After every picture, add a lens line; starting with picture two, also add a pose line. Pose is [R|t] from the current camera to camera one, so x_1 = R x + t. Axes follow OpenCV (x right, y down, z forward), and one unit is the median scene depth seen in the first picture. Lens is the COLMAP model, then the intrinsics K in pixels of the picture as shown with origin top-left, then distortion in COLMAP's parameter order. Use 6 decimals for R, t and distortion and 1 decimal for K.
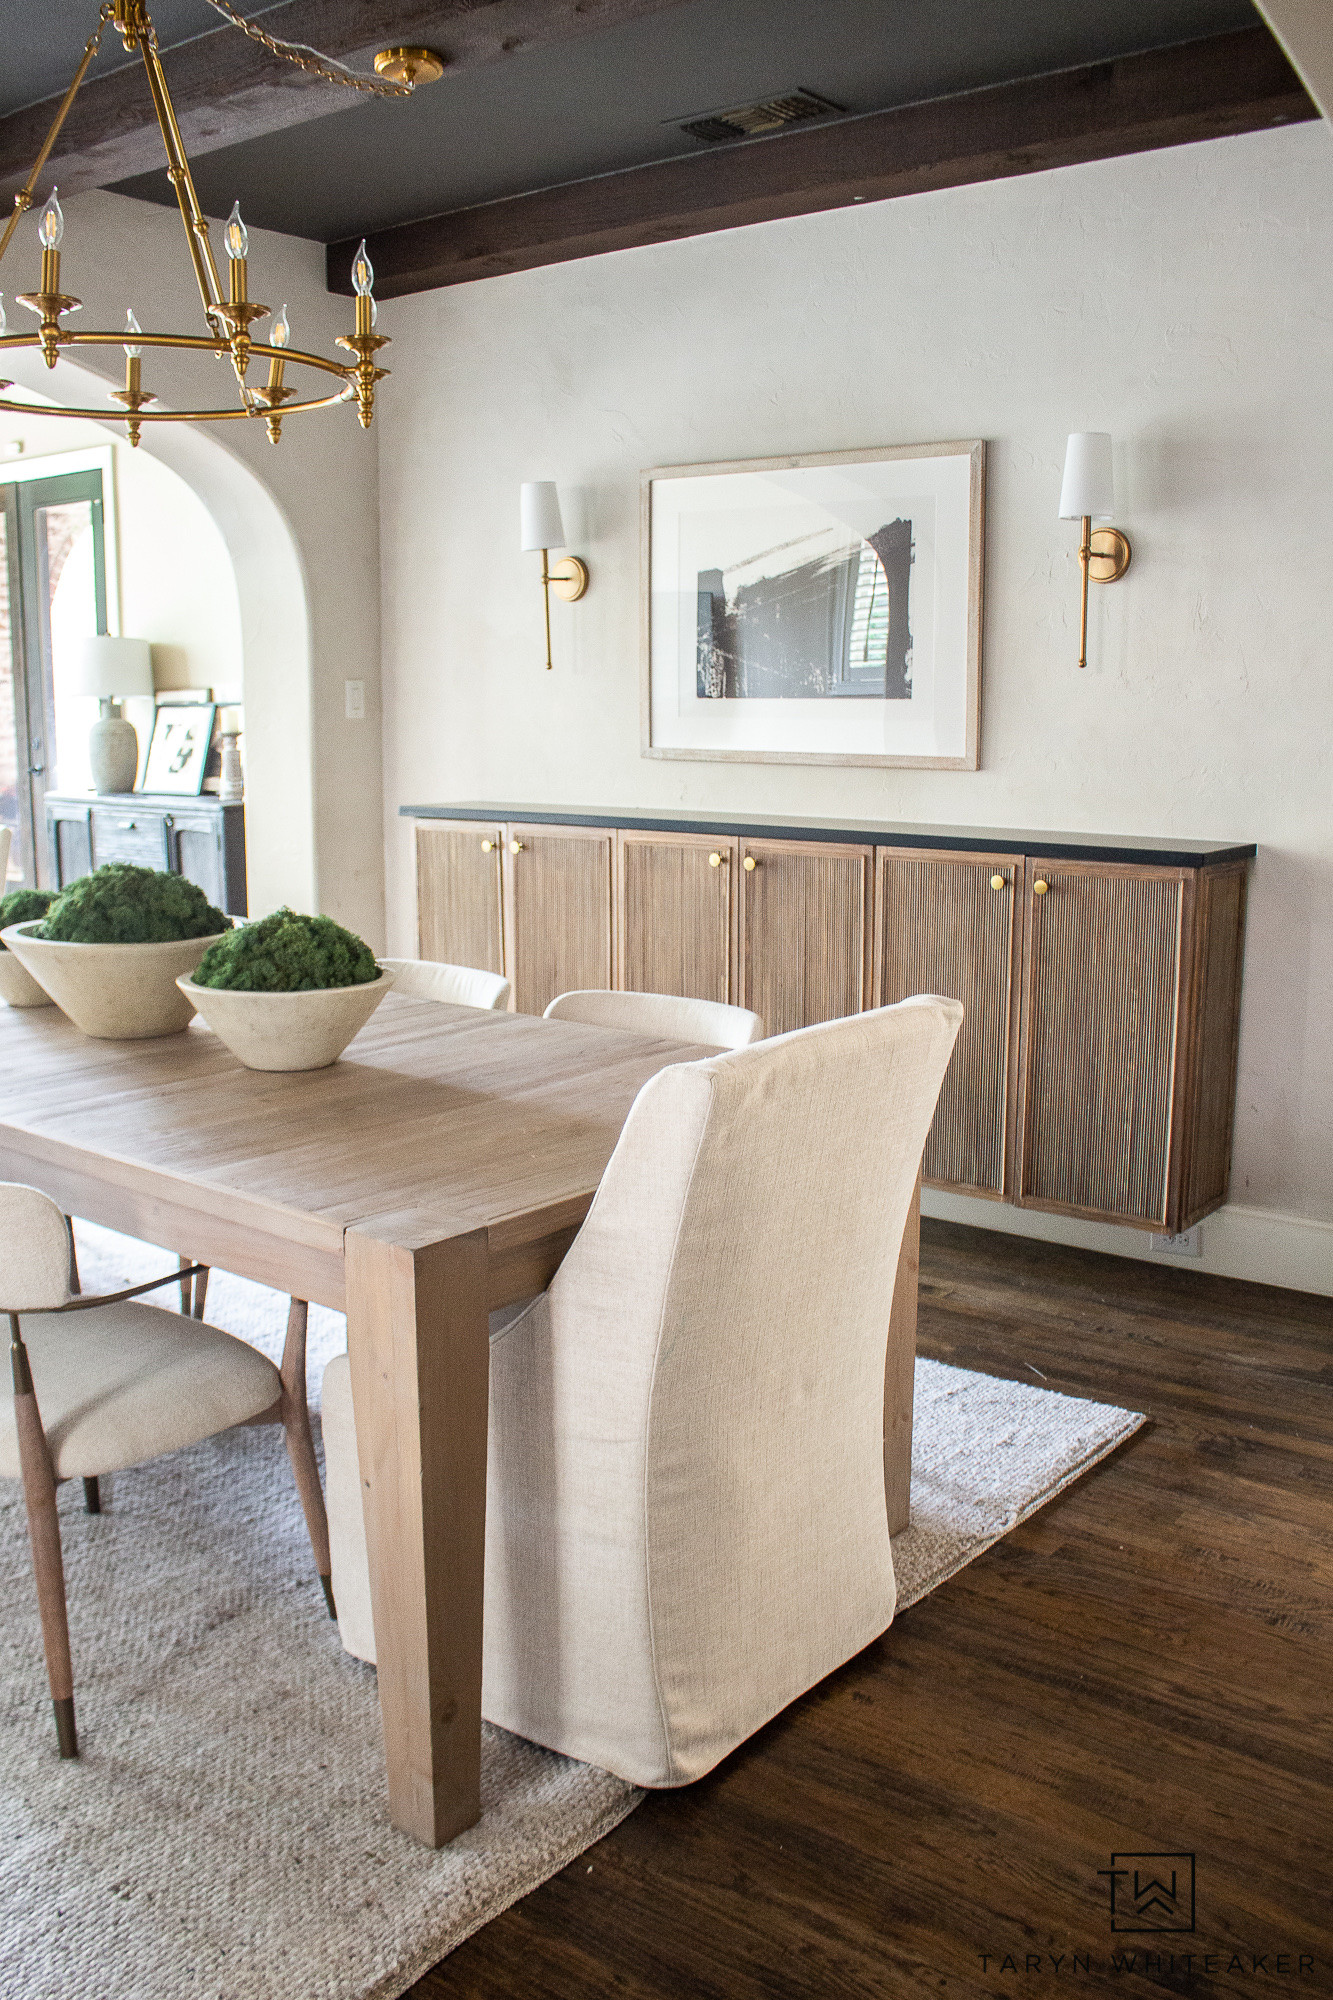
lens RADIAL K [[1738.3, 0, 630.5], [0, 1738.3, 1006.6], [0, 0, 1]] dist [-0.146233, 0.114891]
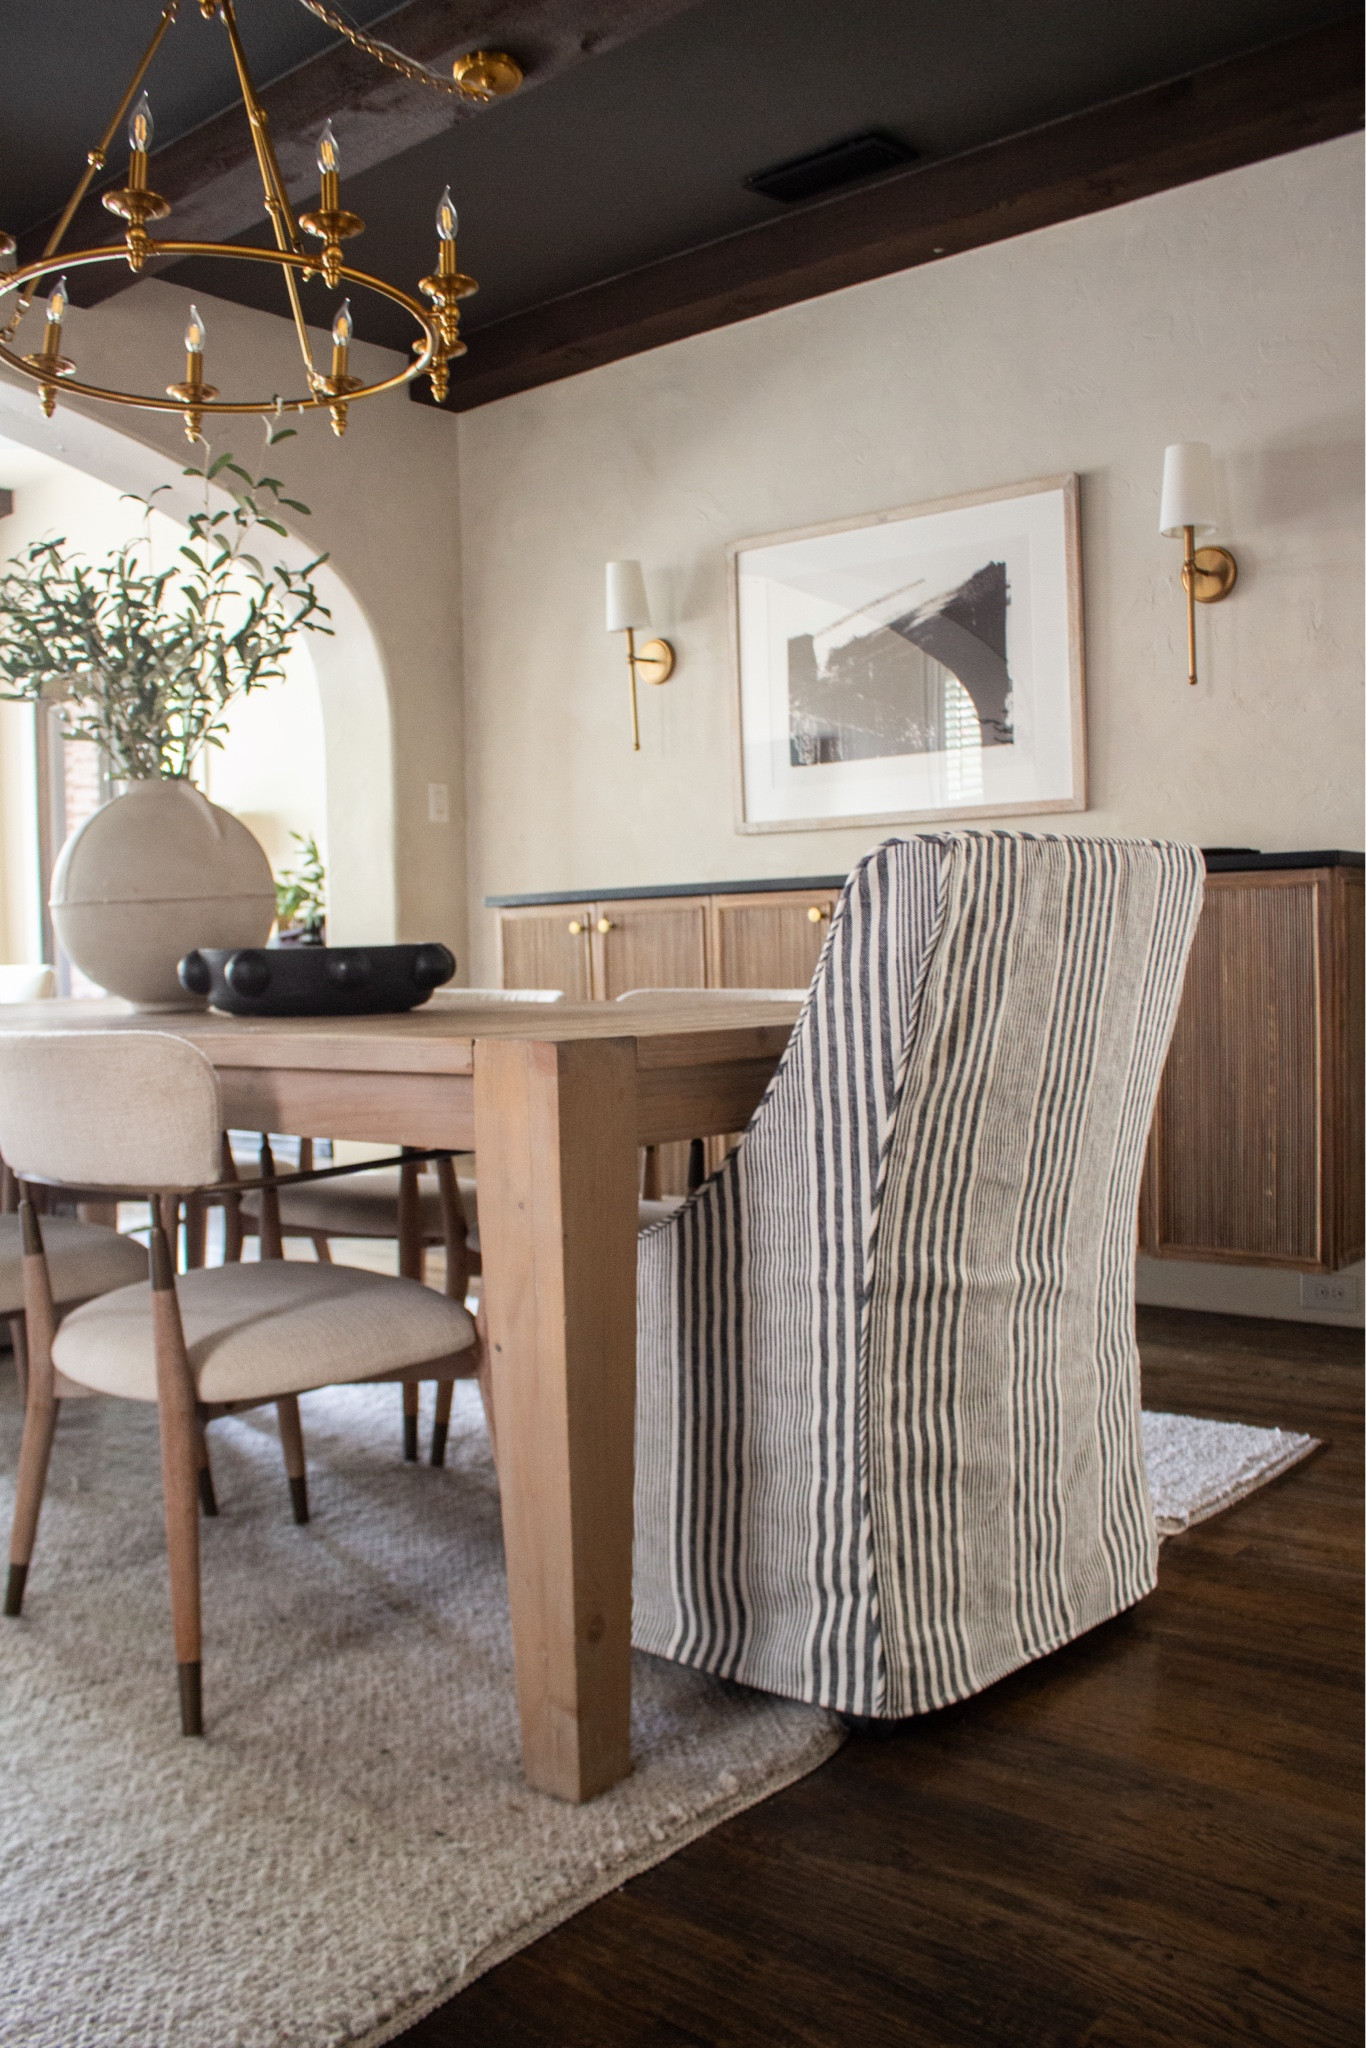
lens RADIAL K [[1724.1, 0, 655.1], [0, 1724.1, 1037.2], [0, 0, 1]] dist [-0.157972, 0.139179]
pose [[0.999181, -0.020163, -0.035095, -0.007704], [0.015362, 0.991124, -0.132050, 0.118534], [0.037446, 0.131403, 0.990622, 0.079155]]
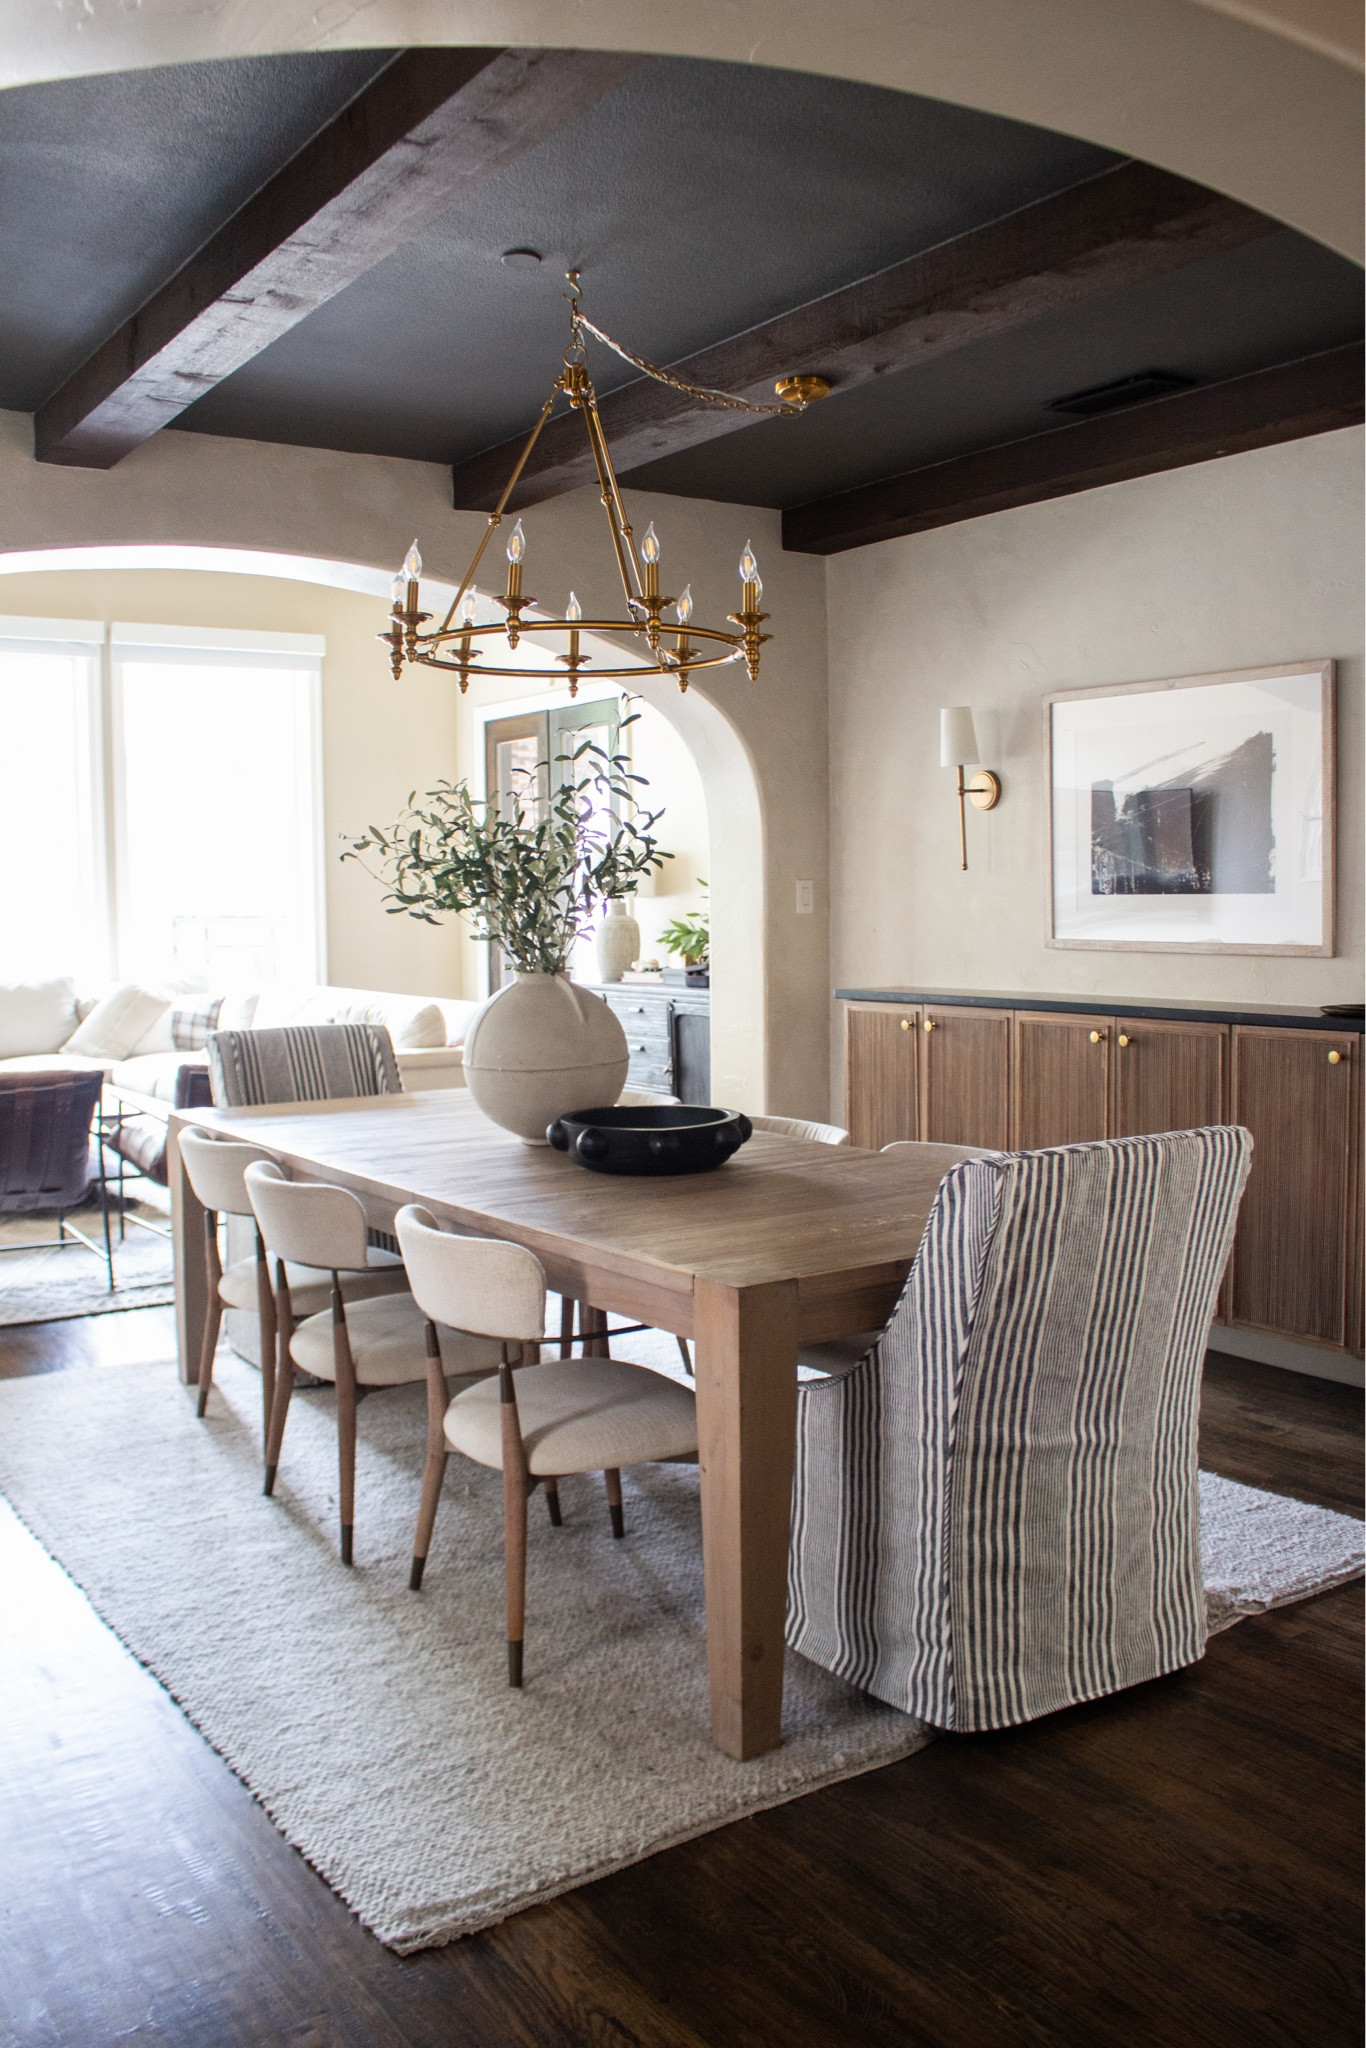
lens RADIAL K [[1724.1, 0, 655.1], [0, 1724.1, 1037.2], [0, 0, 1]] dist [-0.157972, 0.139179]
pose [[0.956126, 0.013124, -0.292661, 0.112906], [-0.041304, 0.995056, -0.090320, 0.030223], [0.290029, 0.098445, 0.951941, -0.148945]]
